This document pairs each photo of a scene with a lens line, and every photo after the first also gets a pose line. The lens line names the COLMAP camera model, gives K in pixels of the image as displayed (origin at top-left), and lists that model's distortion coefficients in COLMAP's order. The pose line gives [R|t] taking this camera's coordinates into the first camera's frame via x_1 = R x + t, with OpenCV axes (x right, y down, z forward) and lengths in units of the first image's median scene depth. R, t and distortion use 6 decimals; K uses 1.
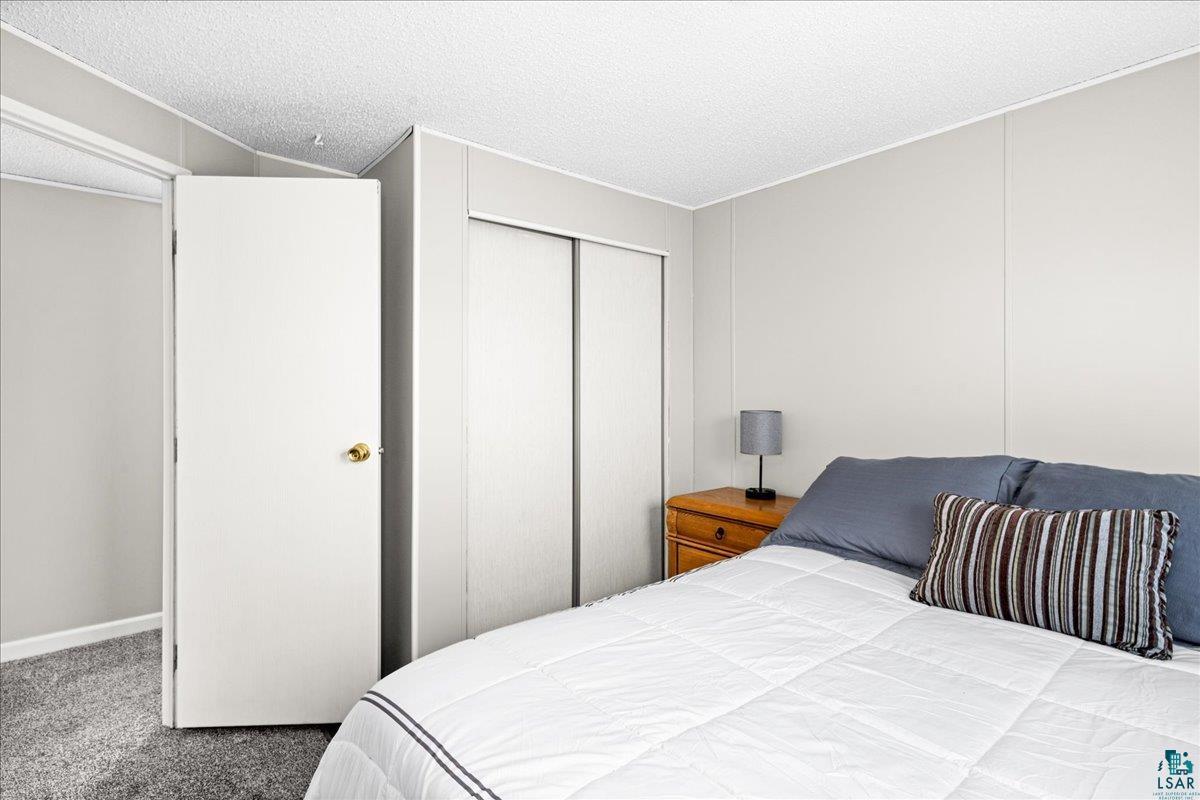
lens RADIAL K [[568.7, 0, 600.0], [0, 568.7, 400.0], [0, 0, 1]] dist [-0.000188, 0.000439]
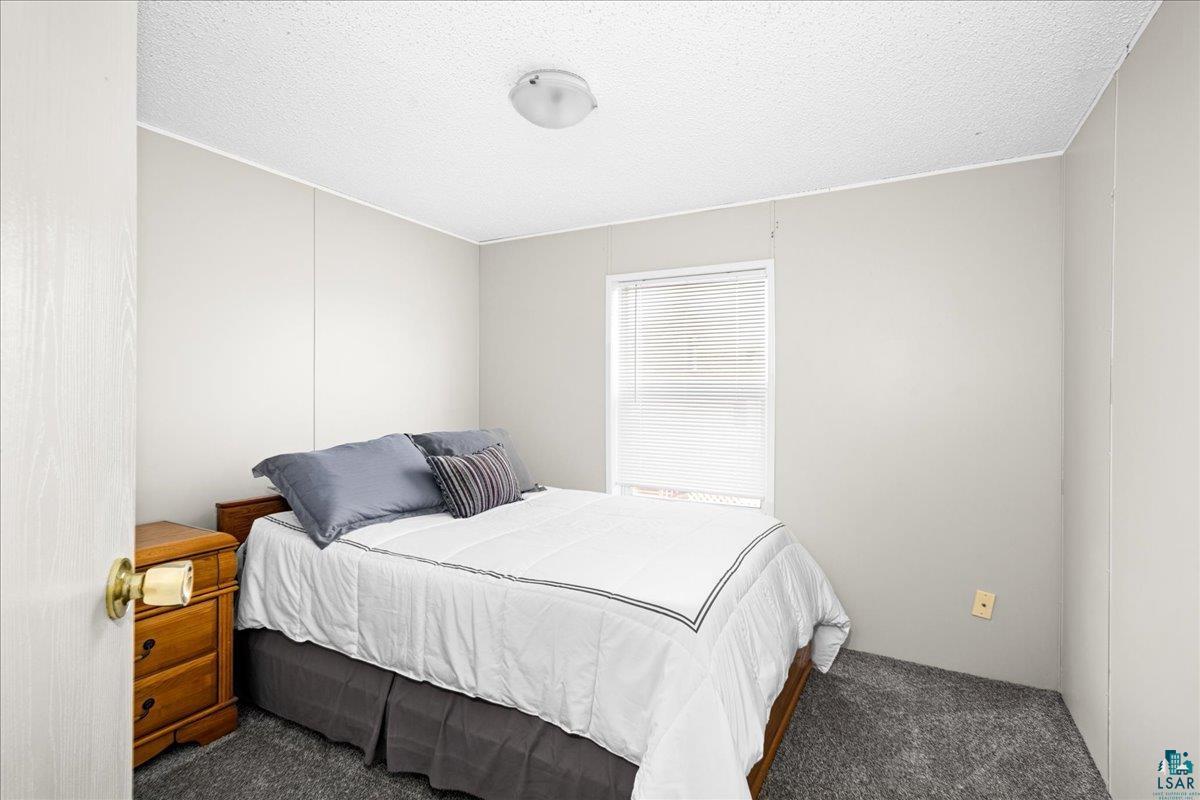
lens RADIAL K [[568.7, 0, 600.0], [0, 568.7, 400.0], [0, 0, 1]] dist [-0.000188, 0.000439]
pose [[-0.382427, -0.001816, 0.923984, -0.931768], [0.005066, 0.999979, 0.004062, -0.000683], [-0.923972, 0.006234, -0.382409, 1.037132]]
